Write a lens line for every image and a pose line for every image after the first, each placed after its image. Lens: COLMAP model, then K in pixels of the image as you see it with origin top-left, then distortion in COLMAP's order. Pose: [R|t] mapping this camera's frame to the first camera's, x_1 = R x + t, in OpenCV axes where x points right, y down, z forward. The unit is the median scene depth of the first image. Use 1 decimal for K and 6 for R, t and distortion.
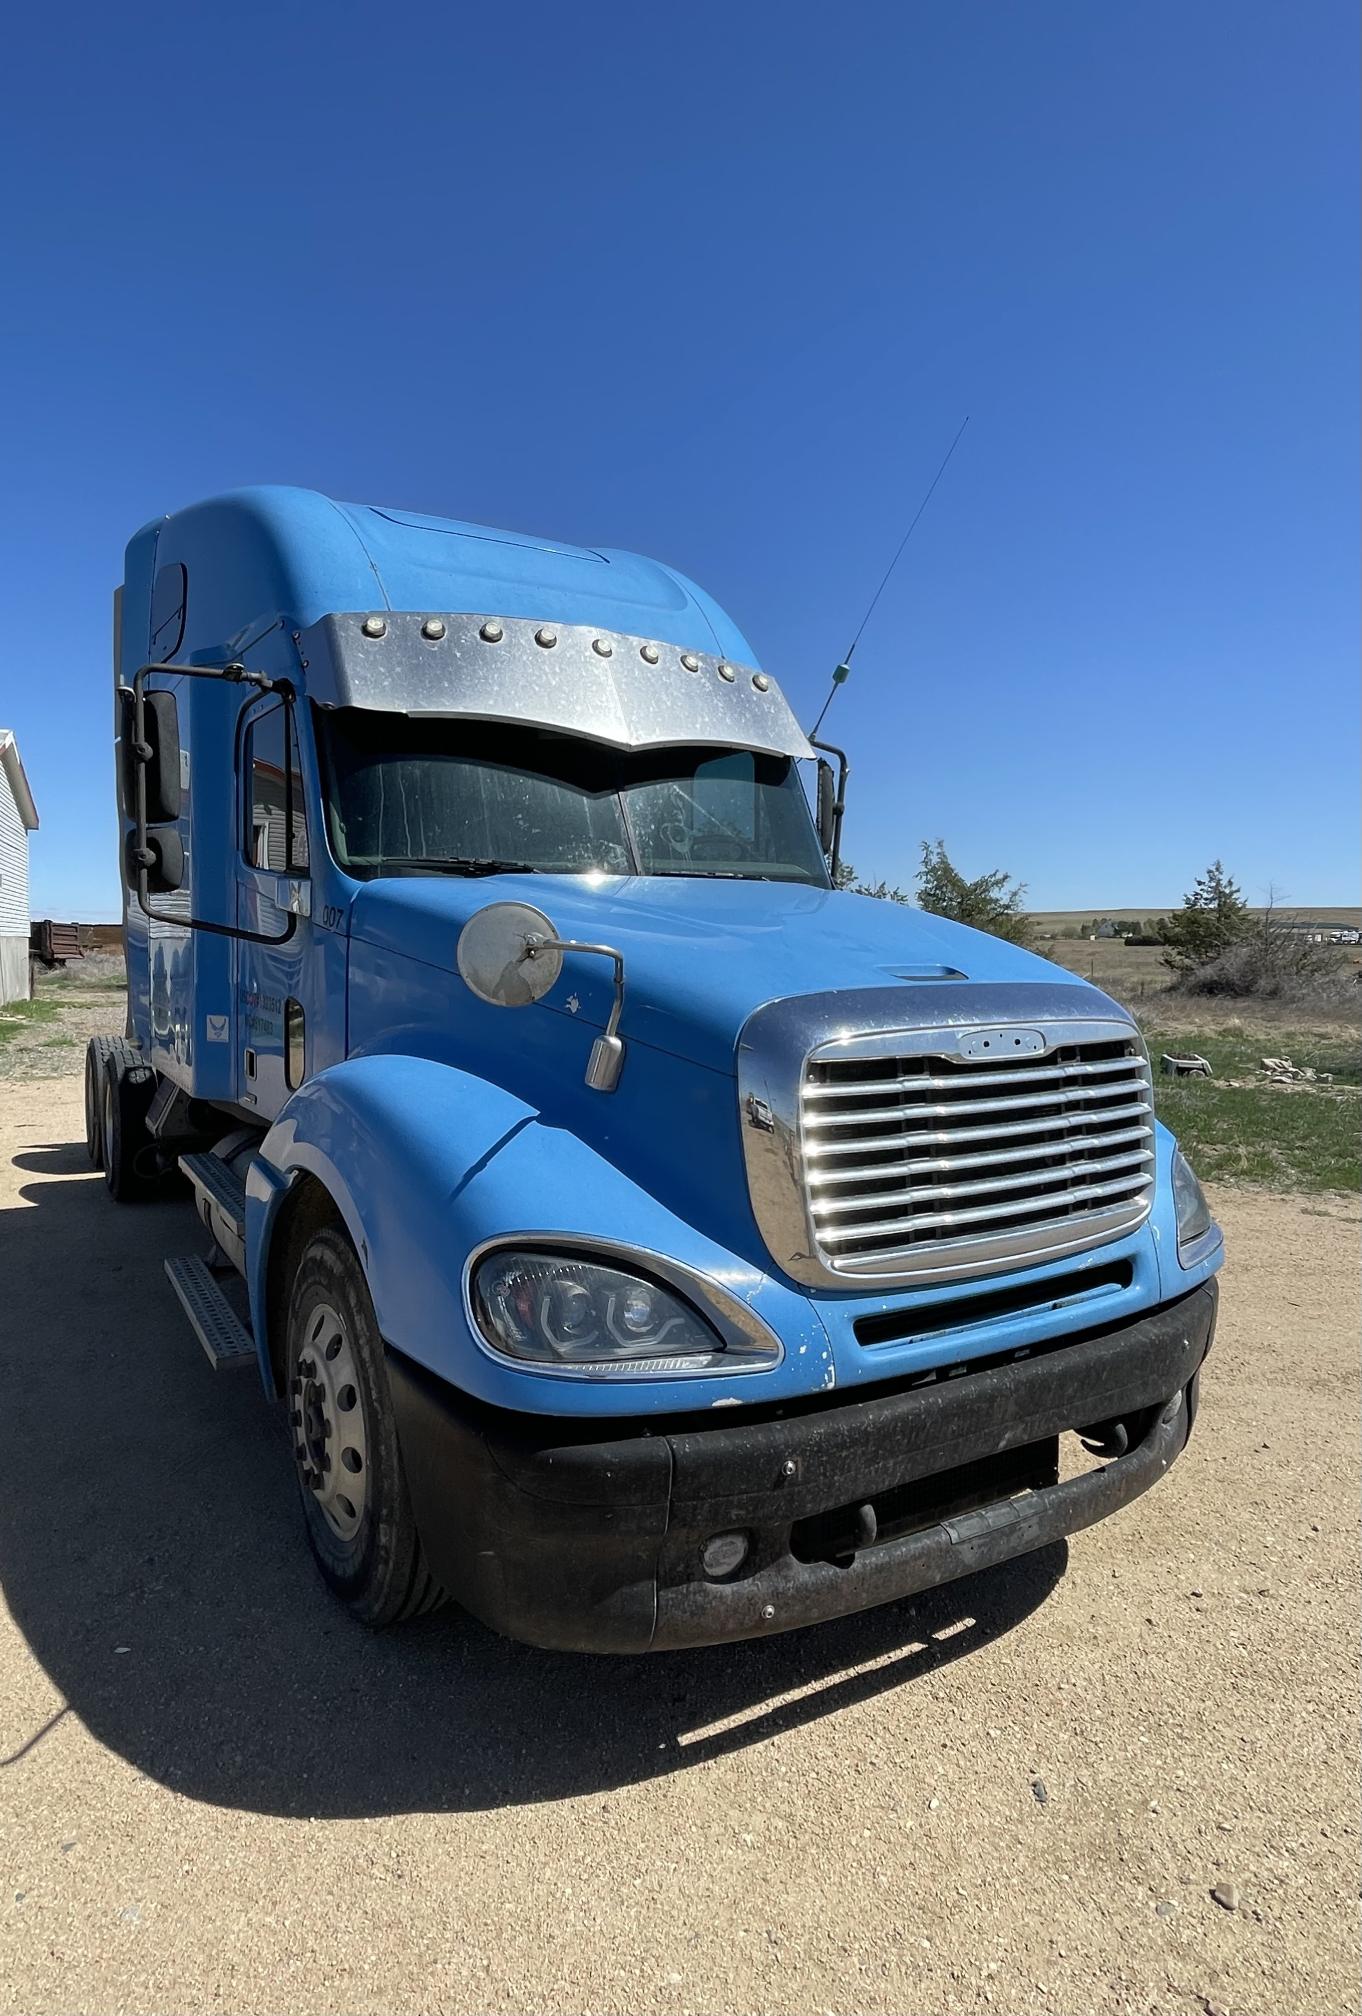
lens RADIAL K [[1100.1, 0, 604.4], [0, 1100.1, 990.1], [0, 0, 1]] dist [-0.013500, 0.000105]
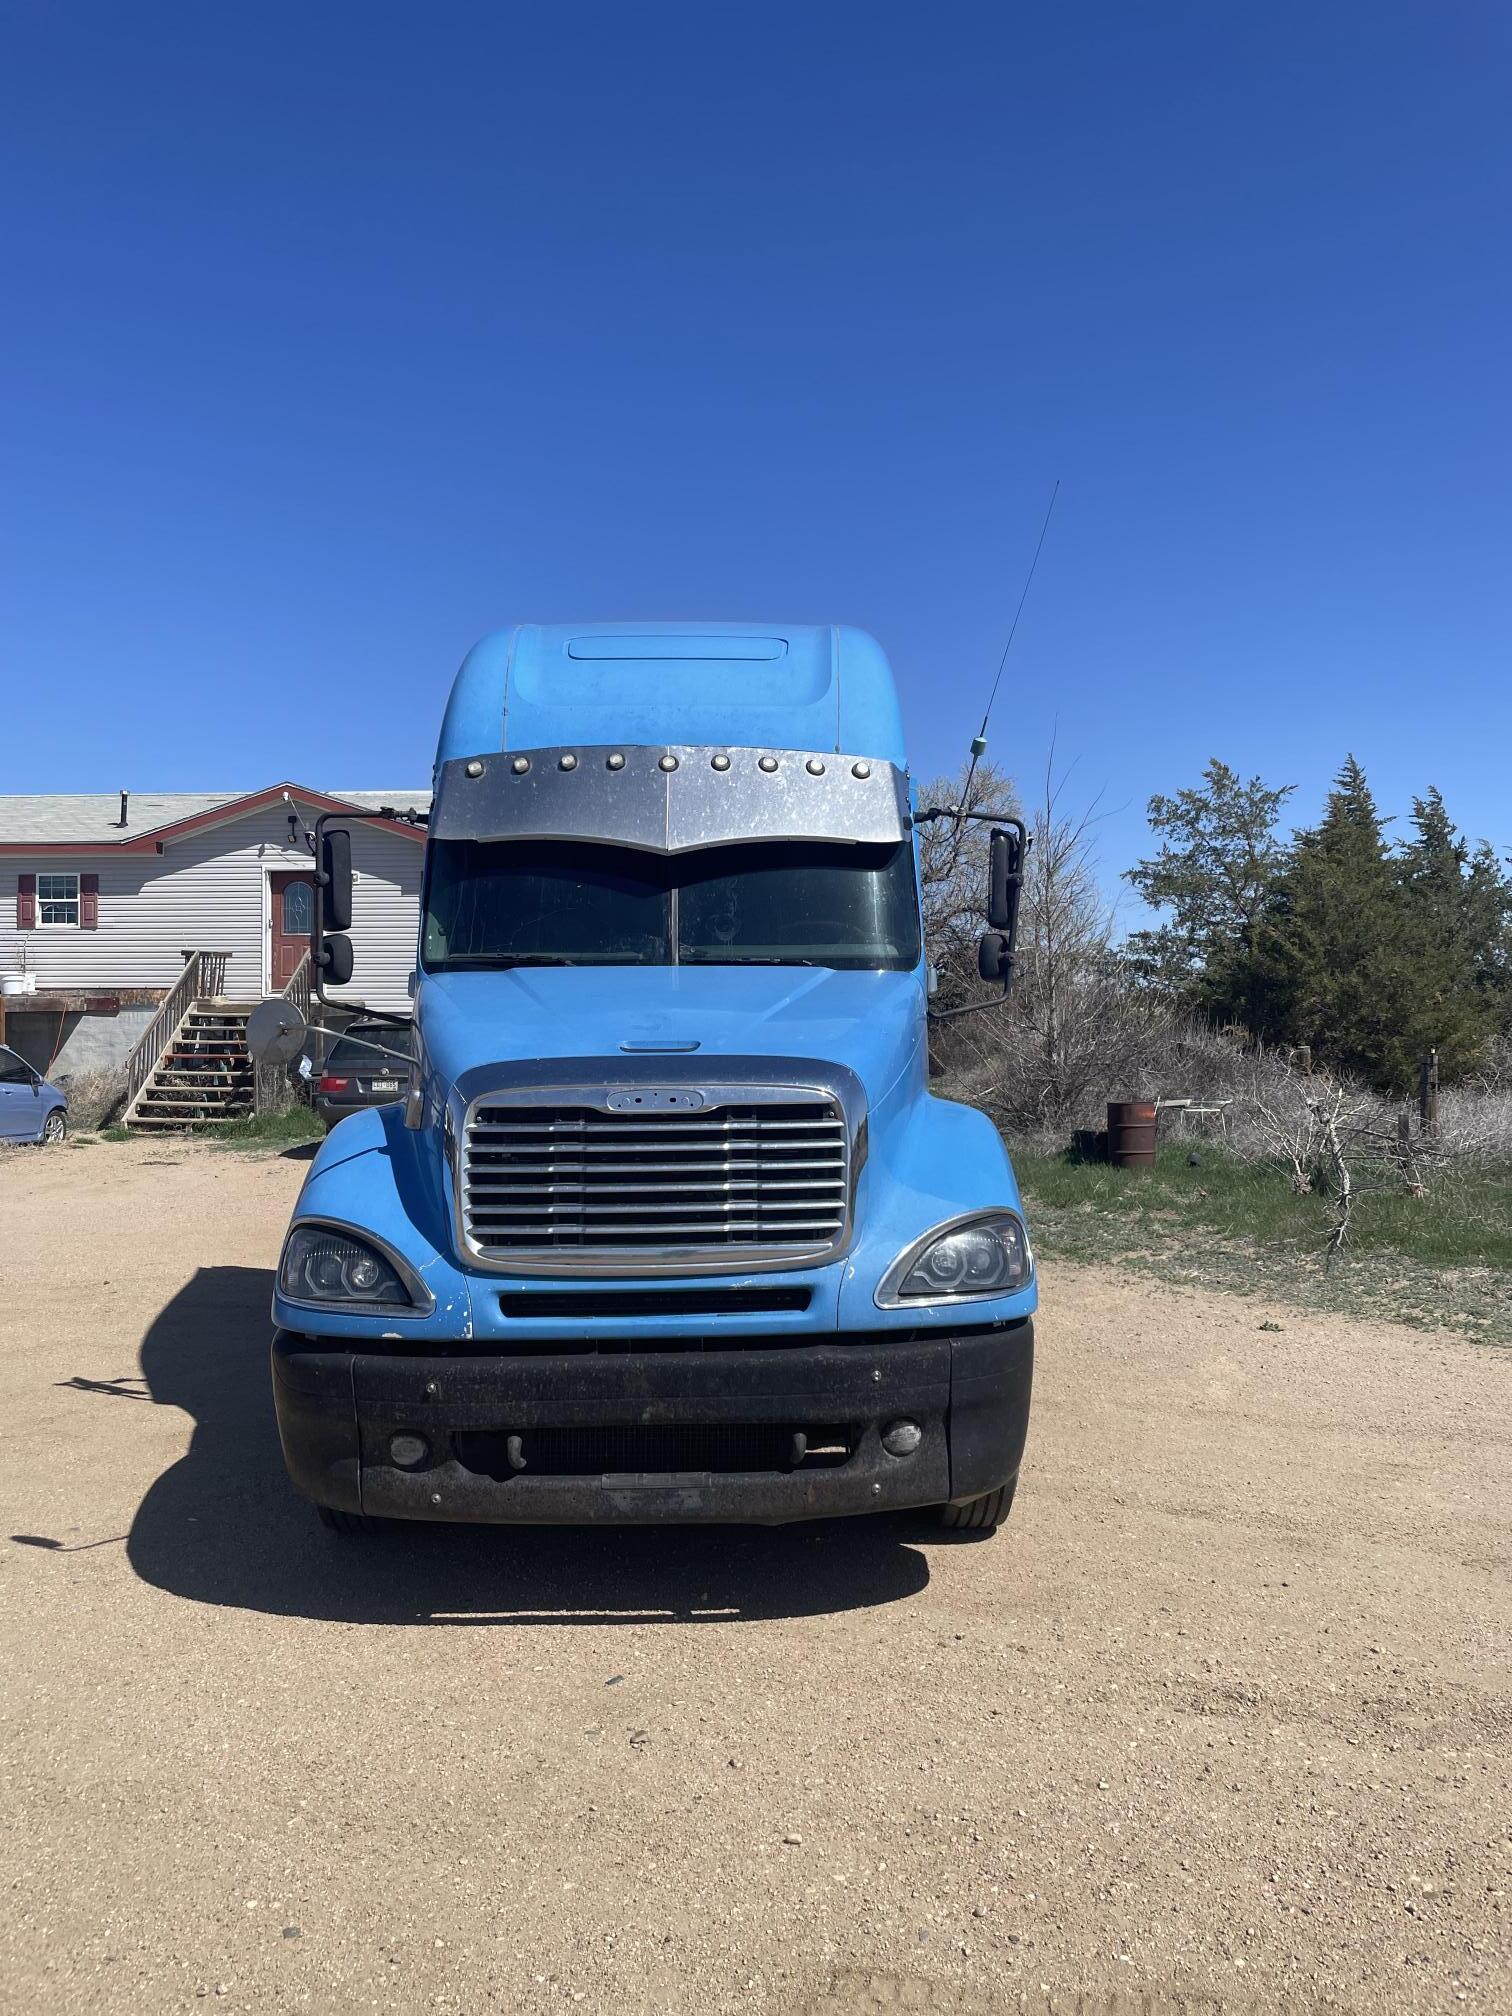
lens RADIAL K [[1557.5, 0, 814.5], [0, 1557.5, 937.6], [0, 0, 1]] dist [-0.001138, -0.003738]
pose [[0.898559, -0.028158, -0.437949, 1.362261], [-0.013307, 0.995732, -0.091325, 0.022357], [0.438651, 0.087888, 0.894349, -0.590214]]
